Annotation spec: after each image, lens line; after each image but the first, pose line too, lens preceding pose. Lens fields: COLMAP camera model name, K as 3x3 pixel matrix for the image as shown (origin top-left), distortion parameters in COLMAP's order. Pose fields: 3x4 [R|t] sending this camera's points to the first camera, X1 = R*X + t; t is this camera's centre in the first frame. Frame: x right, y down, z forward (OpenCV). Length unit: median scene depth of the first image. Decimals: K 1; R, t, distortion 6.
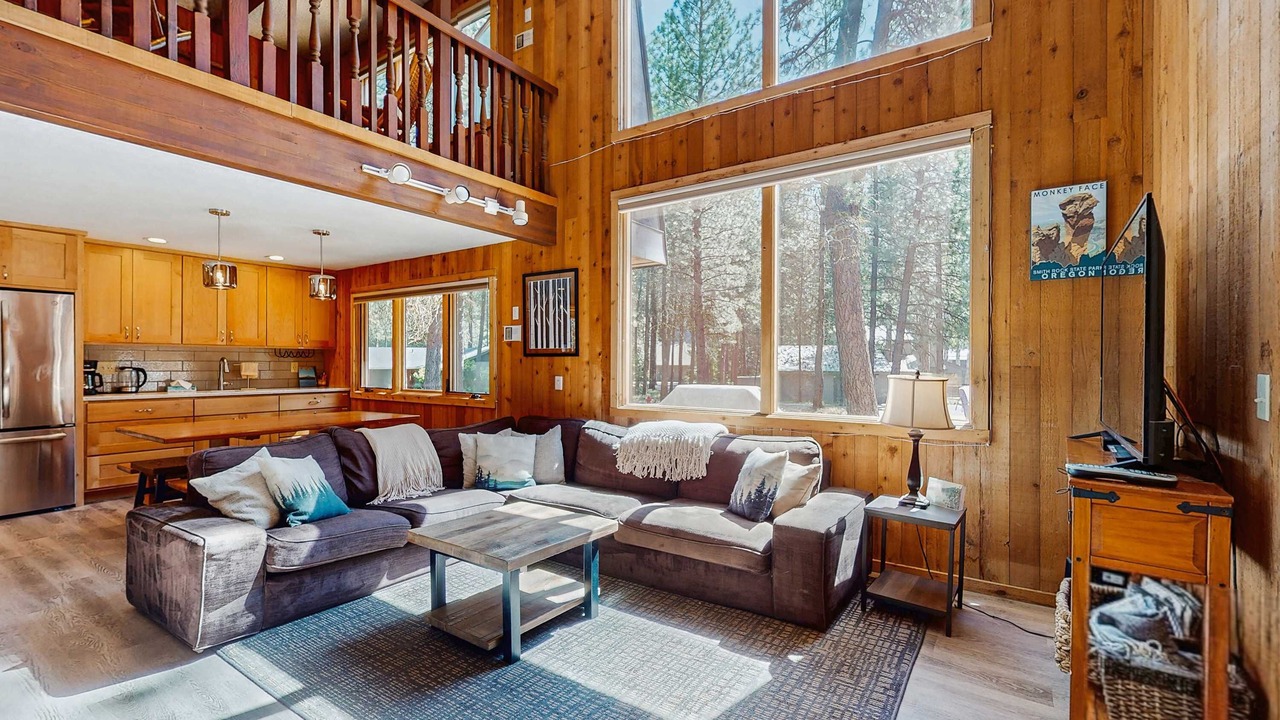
lens RADIAL K [[558.4, 0, 637.4], [0, 558.4, 361.8], [0, 0, 1]] dist [0.001875, -0.000696]
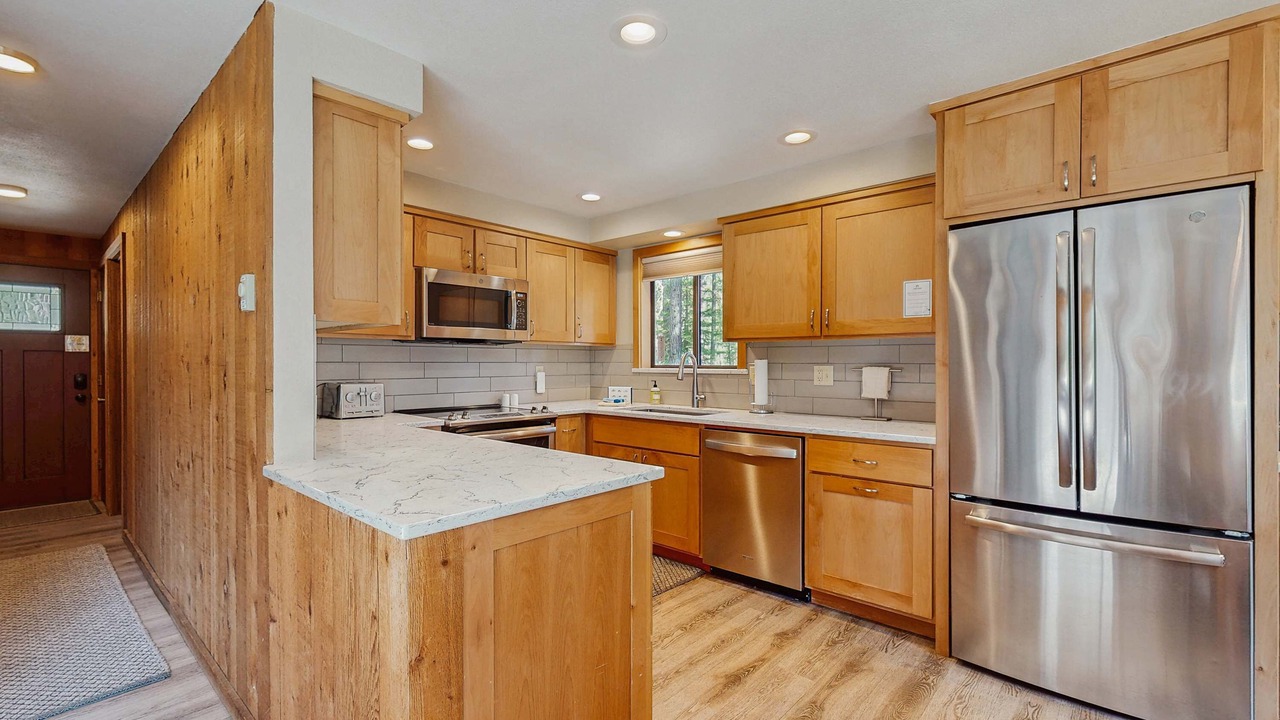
lens RADIAL K [[558.4, 0, 643.6], [0, 558.4, 364.7], [0, 0, 1]] dist [0.001875, -0.000696]
pose [[-0.118086, 0.000426, -0.993003, -0.598215], [-0.000767, 1.000000, 0.000520, -0.000509], [0.993003, 0.000823, -0.118085, 0.651095]]
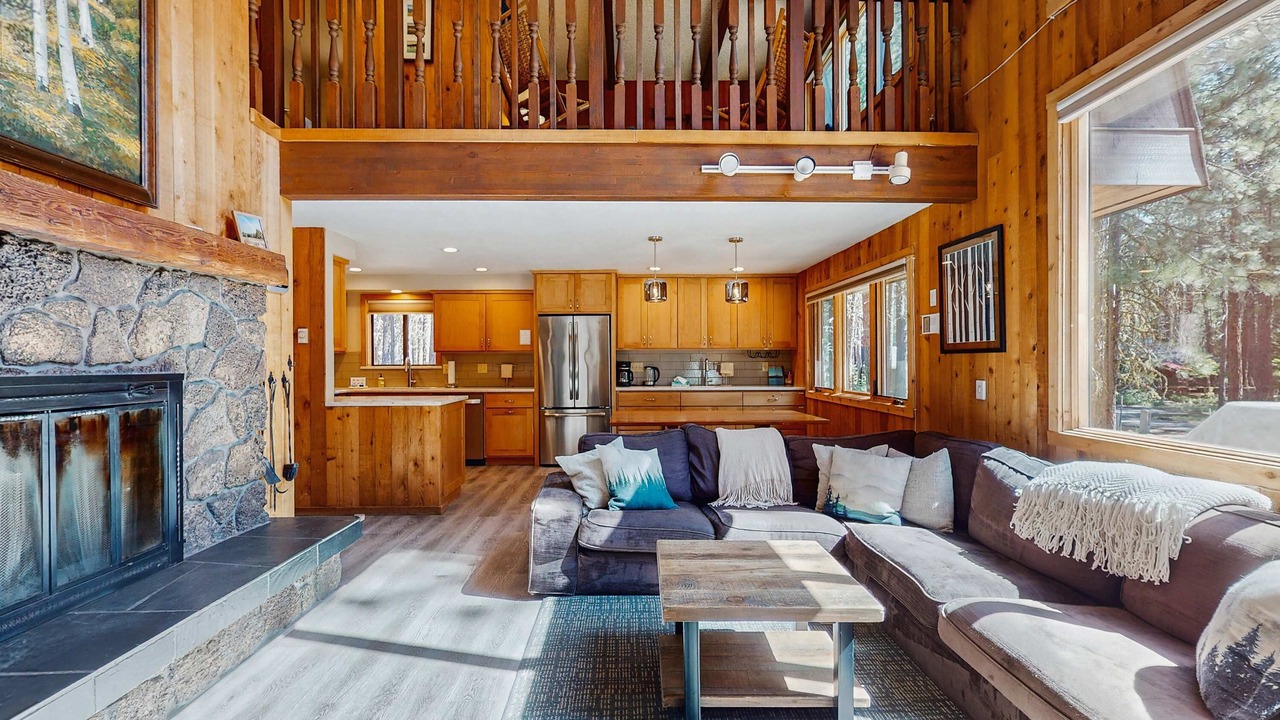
lens RADIAL K [[558.4, 0, 641.7], [0, 558.4, 362.9], [0, 0, 1]] dist [0.001875, -0.000696]
pose [[0.589014, -0.003520, -0.808115, 0.188375], [0.006624, 0.999978, 0.000473, 0.000377], [0.808096, -0.005632, 0.589024, 0.232509]]
